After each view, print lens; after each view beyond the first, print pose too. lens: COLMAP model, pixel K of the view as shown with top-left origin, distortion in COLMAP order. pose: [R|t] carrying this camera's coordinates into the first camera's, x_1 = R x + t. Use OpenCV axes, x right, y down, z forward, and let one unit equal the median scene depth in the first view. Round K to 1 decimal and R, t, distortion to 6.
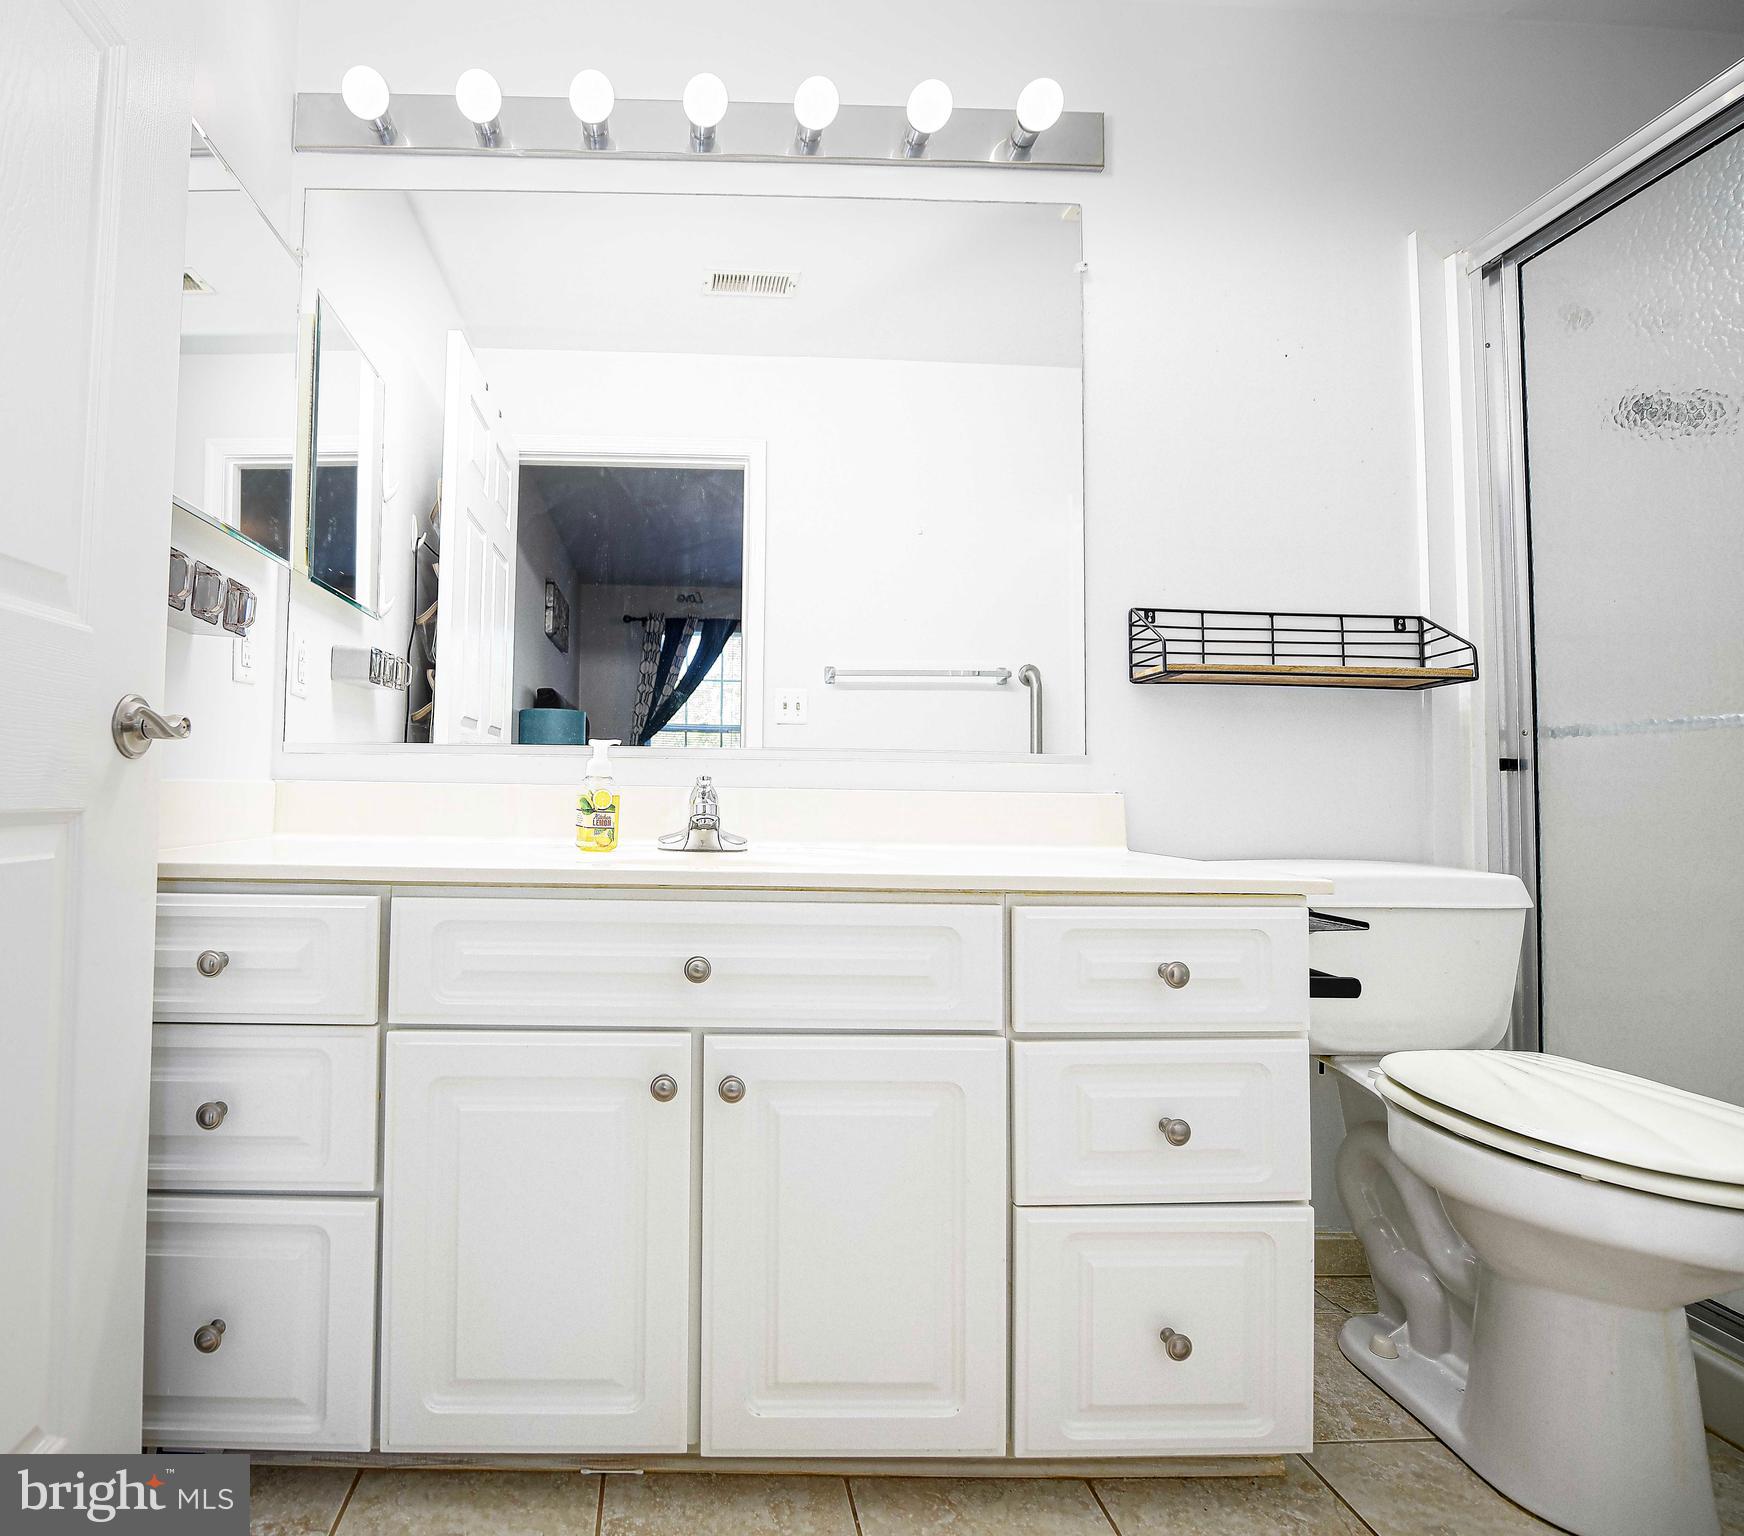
lens RADIAL K [[1176.8, 0, 871.7], [0, 1176.8, 763.2], [0, 0, 1]] dist [-0.035842, -0.001214]
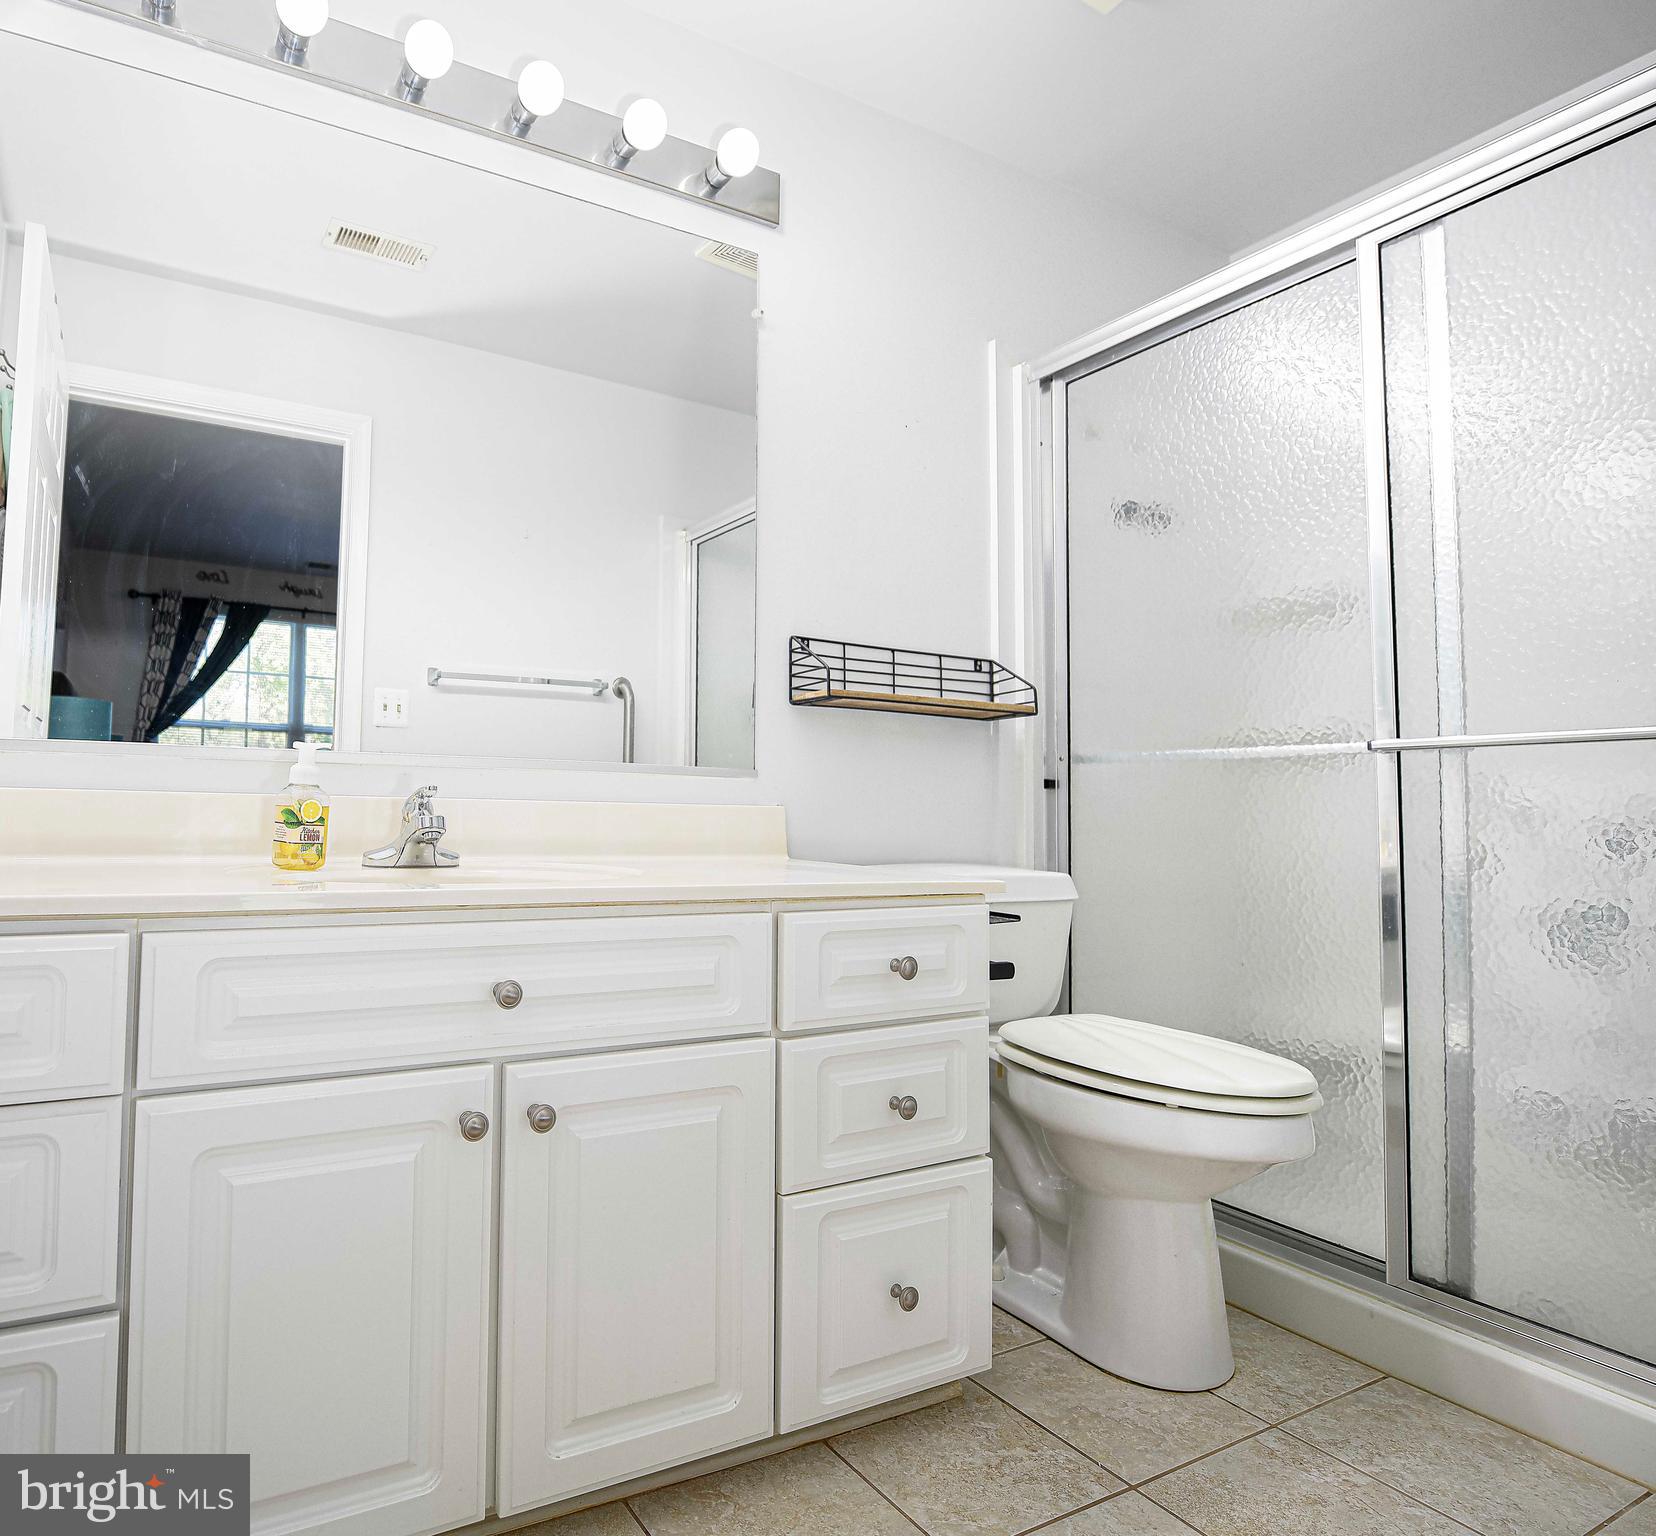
lens RADIAL K [[1142.2, 0, 827.1], [0, 1142.2, 767.0], [0, 0, 1]] dist [-0.018519, -0.001951]
pose [[0.870412, 0.022007, 0.491832, -0.309715], [-0.021177, 0.999749, -0.007257, -0.003793], [-0.491868, -0.004099, 0.870660, 0.068619]]
